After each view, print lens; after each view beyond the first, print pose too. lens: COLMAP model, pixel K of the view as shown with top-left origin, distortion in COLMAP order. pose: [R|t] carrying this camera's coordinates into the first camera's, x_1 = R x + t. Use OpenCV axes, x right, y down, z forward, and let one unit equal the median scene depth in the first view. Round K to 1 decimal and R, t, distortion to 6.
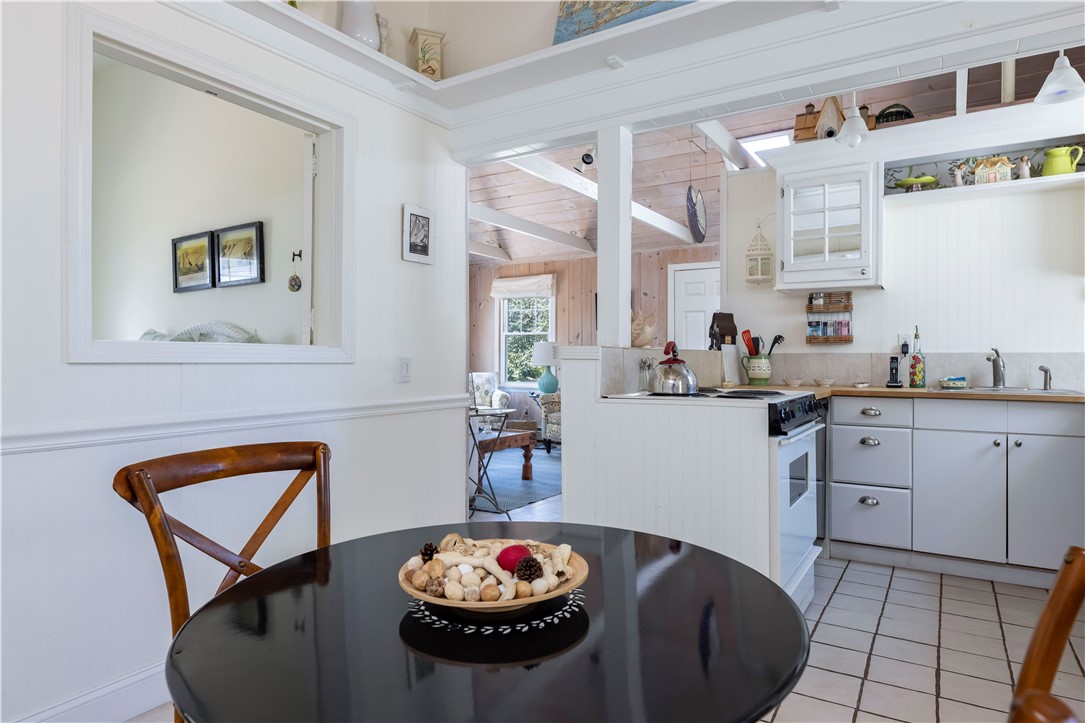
lens RADIAL K [[653.9, 0, 542.3], [0, 653.9, 358.9], [0, 0, 1]] dist [-0.001937, -0.000355]
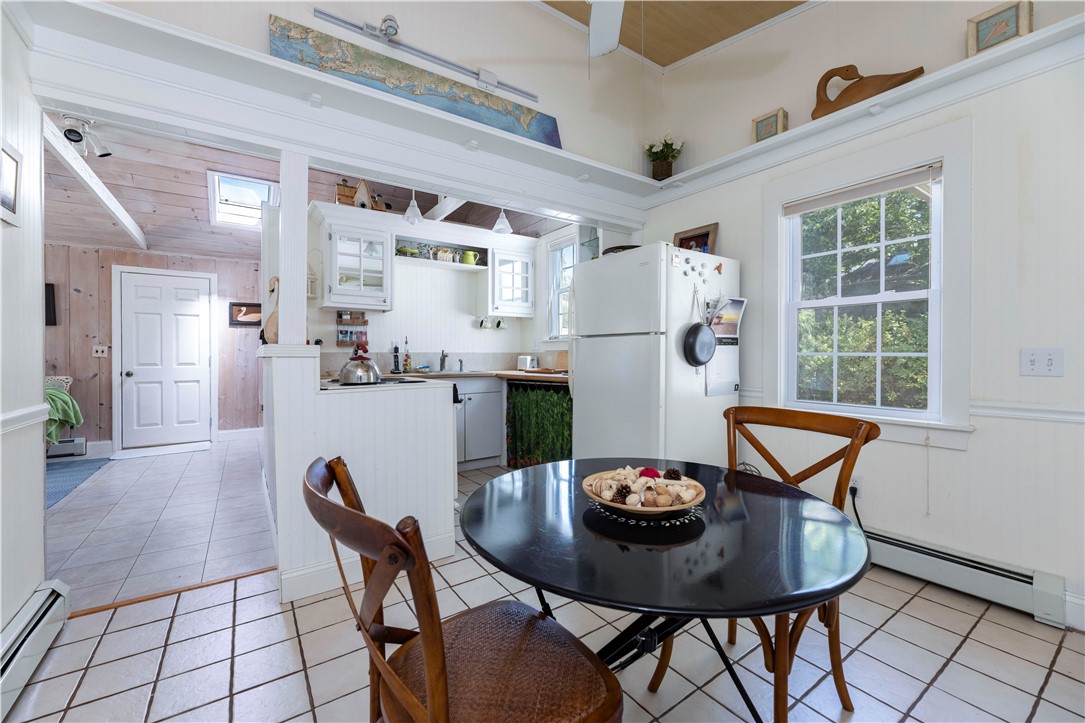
lens RADIAL K [[436.8, 0, 542.1], [0, 436.8, 359.8], [0, 0, 1]] dist [0.008161, -0.000629]
pose [[0.392430, -0.012598, 0.919696, -0.325760], [0.006963, 0.999918, 0.010727, 0.000158], [-0.919756, 0.002194, 0.392486, 0.231630]]
